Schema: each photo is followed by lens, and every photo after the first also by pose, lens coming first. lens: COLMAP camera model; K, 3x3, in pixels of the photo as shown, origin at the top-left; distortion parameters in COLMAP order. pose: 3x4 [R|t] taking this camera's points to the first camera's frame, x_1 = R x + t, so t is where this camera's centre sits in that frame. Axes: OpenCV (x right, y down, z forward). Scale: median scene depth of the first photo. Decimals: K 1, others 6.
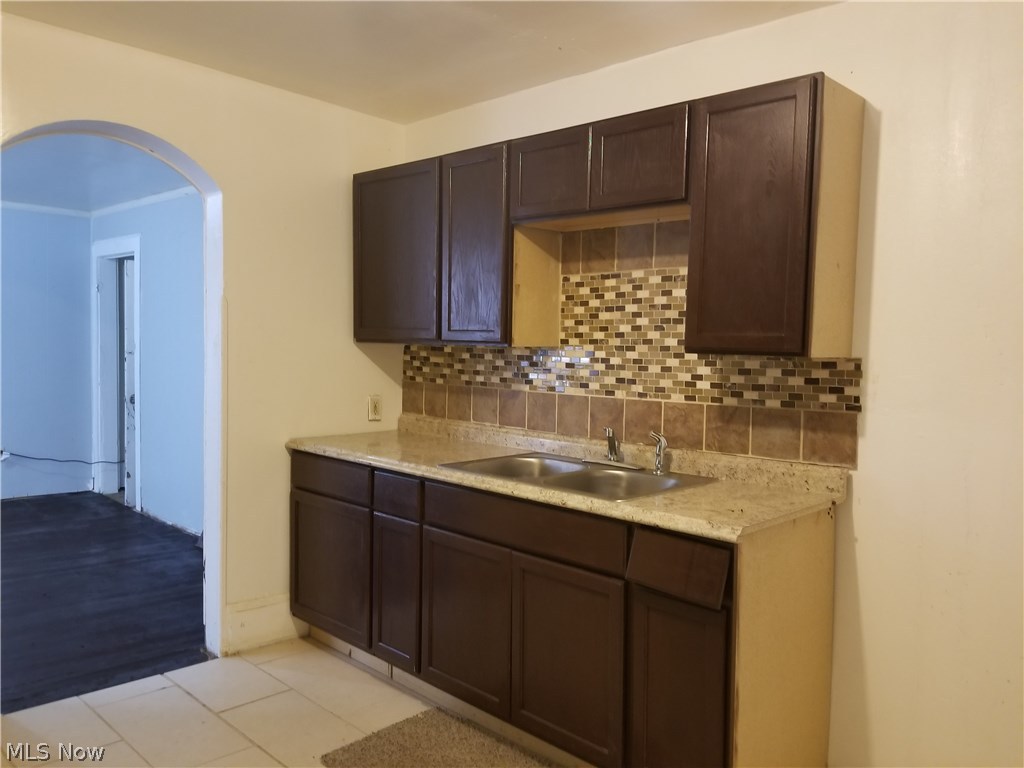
lens RADIAL K [[799.6, 0, 505.1], [0, 799.6, 388.3], [0, 0, 1]] dist [0.072606, -0.130284]
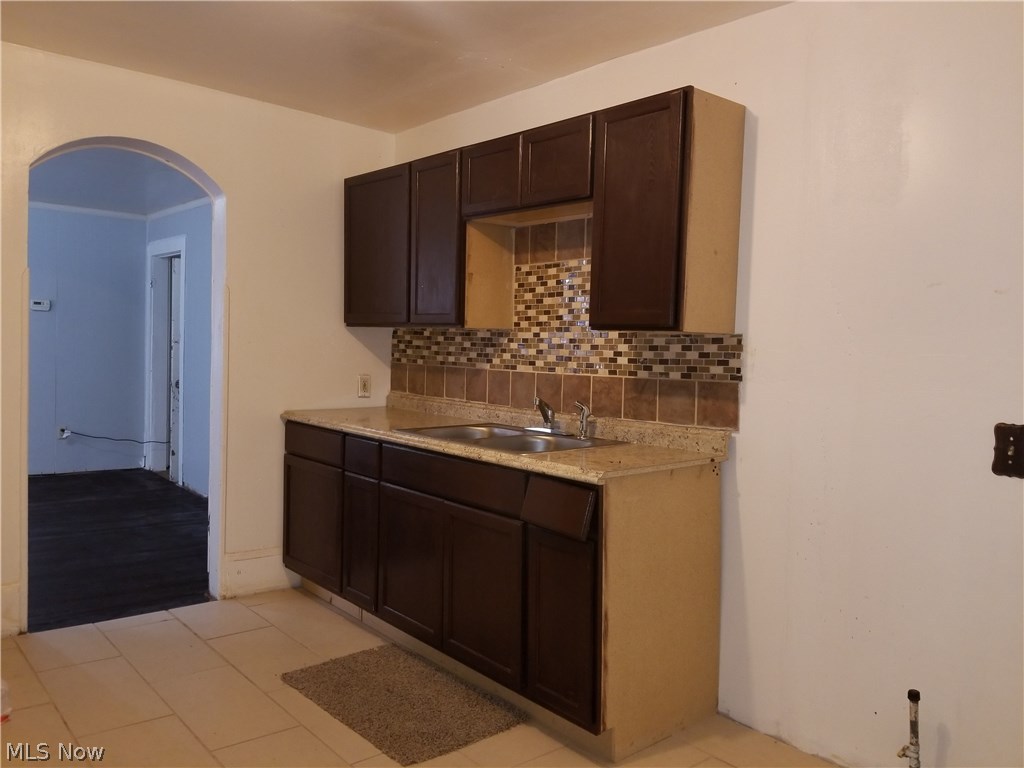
lens RADIAL K [[799.6, 0, 503.3], [0, 799.6, 373.2], [0, 0, 1]] dist [0.072606, -0.130284]
pose [[0.996070, 0.008568, -0.088153, 0.169070], [-0.010452, 0.999726, -0.020937, 0.036852], [0.087950, 0.021776, 0.995887, -0.128080]]
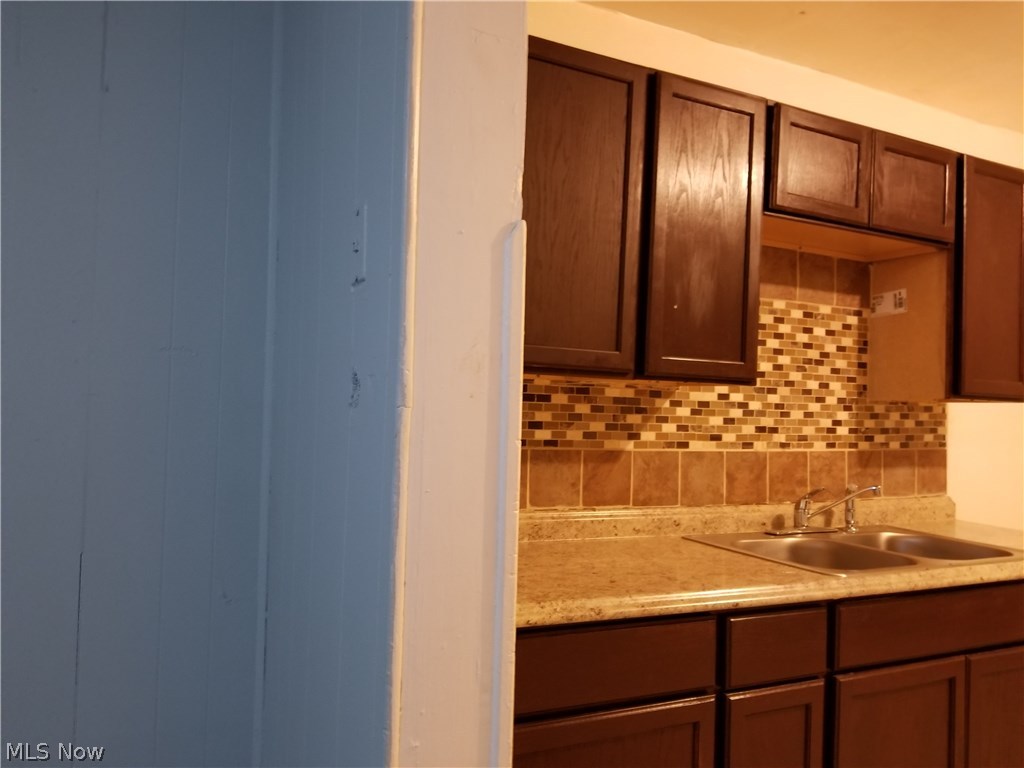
lens RADIAL K [[799.6, 0, 507.2], [0, 799.6, 388.8], [0, 0, 1]] dist [0.072606, -0.130284]
pose [[0.317657, 0.012861, 0.948118, -0.748488], [0.030409, 0.999256, -0.023743, -0.040777], [-0.947718, 0.036373, 0.317029, 1.011328]]
